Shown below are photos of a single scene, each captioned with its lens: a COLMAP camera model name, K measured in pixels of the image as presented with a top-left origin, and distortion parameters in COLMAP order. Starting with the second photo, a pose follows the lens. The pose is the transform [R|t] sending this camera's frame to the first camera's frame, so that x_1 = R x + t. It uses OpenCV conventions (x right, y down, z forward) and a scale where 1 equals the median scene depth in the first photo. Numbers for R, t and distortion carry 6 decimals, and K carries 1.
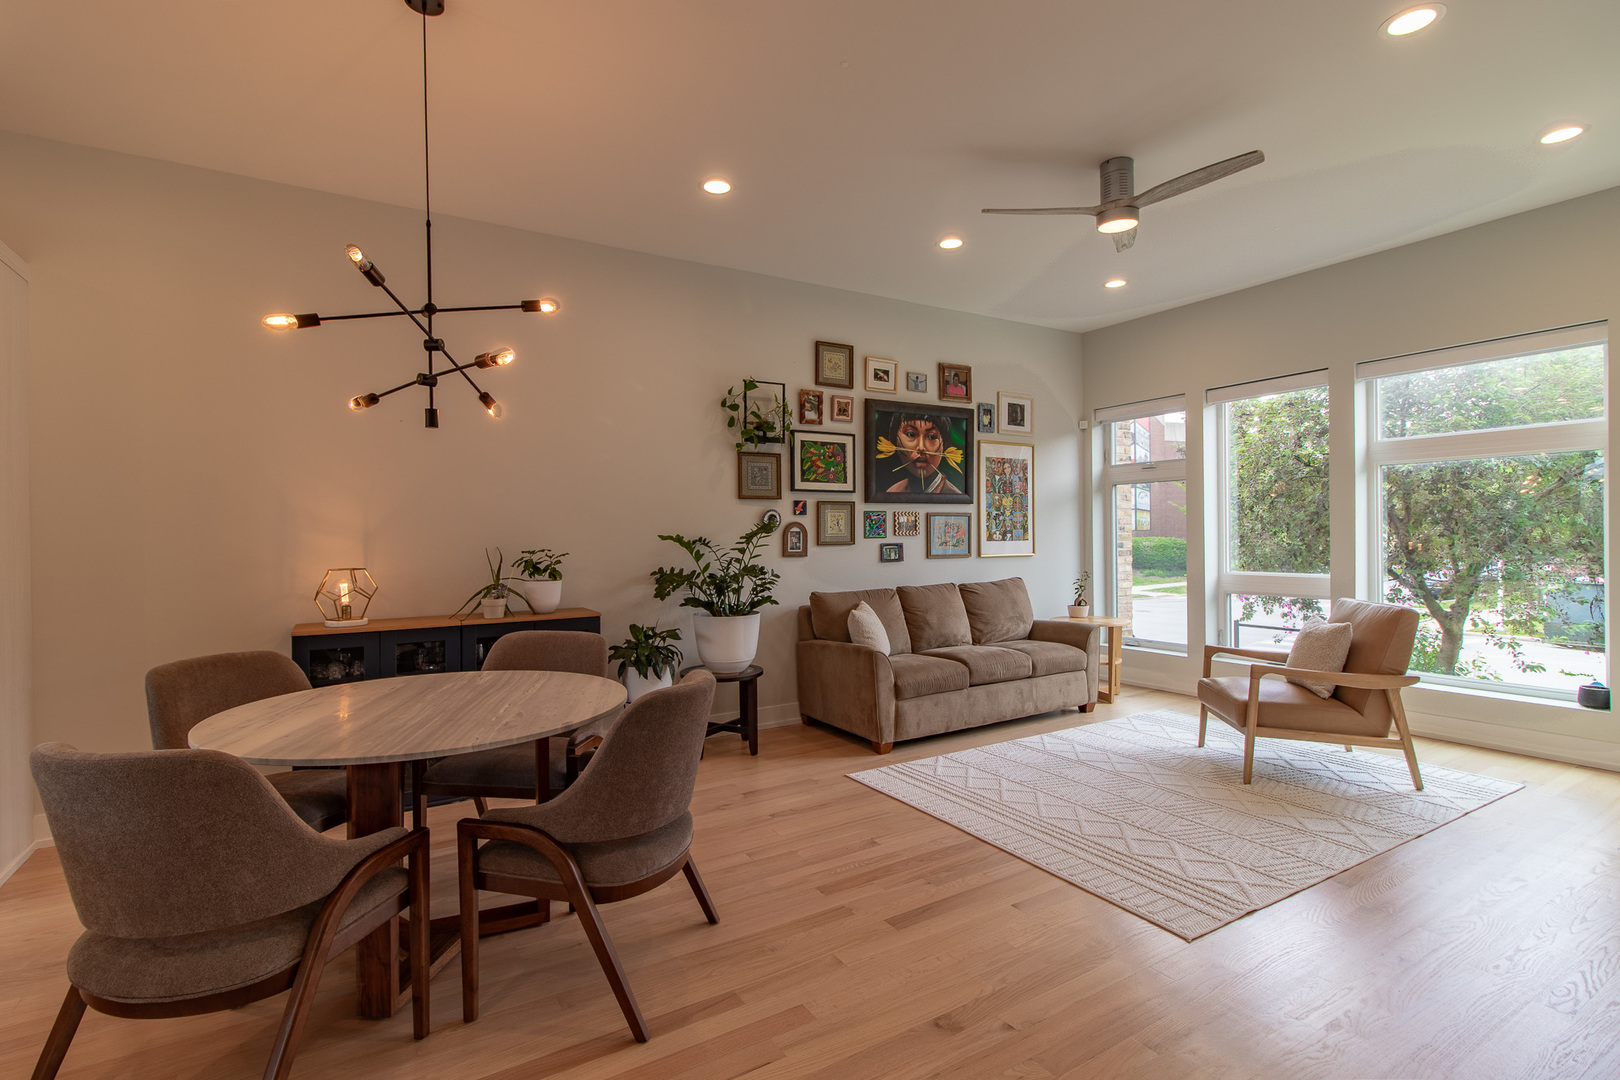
lens RADIAL K [[759.3, 0, 813.5], [0, 759.3, 532.0], [0, 0, 1]] dist [0.003292, 0.000066]
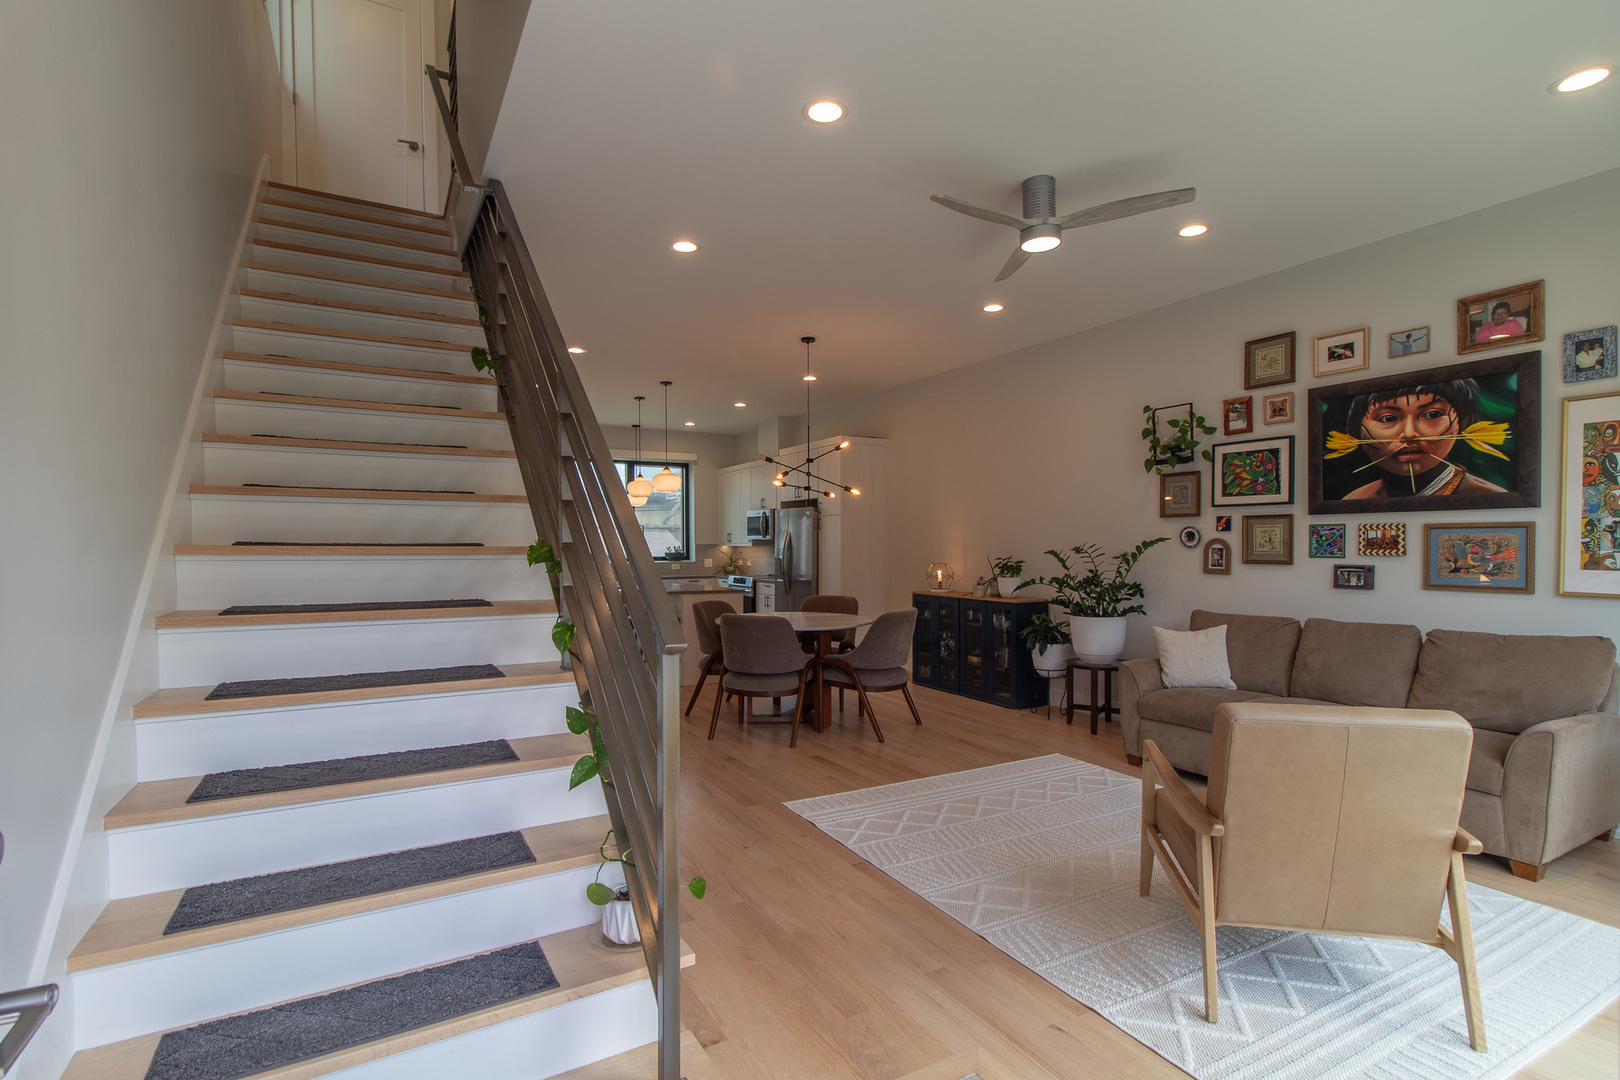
lens RADIAL K [[759.3, 0, 810.0], [0, 759.3, 554.8], [0, 0, 1]] dist [0.003292, 0.000066]
pose [[-0.023031, 0.027921, -0.999345, 0.920366], [0.006701, 0.999592, 0.027773, -0.021747], [0.999712, -0.006057, -0.023209, 0.475003]]
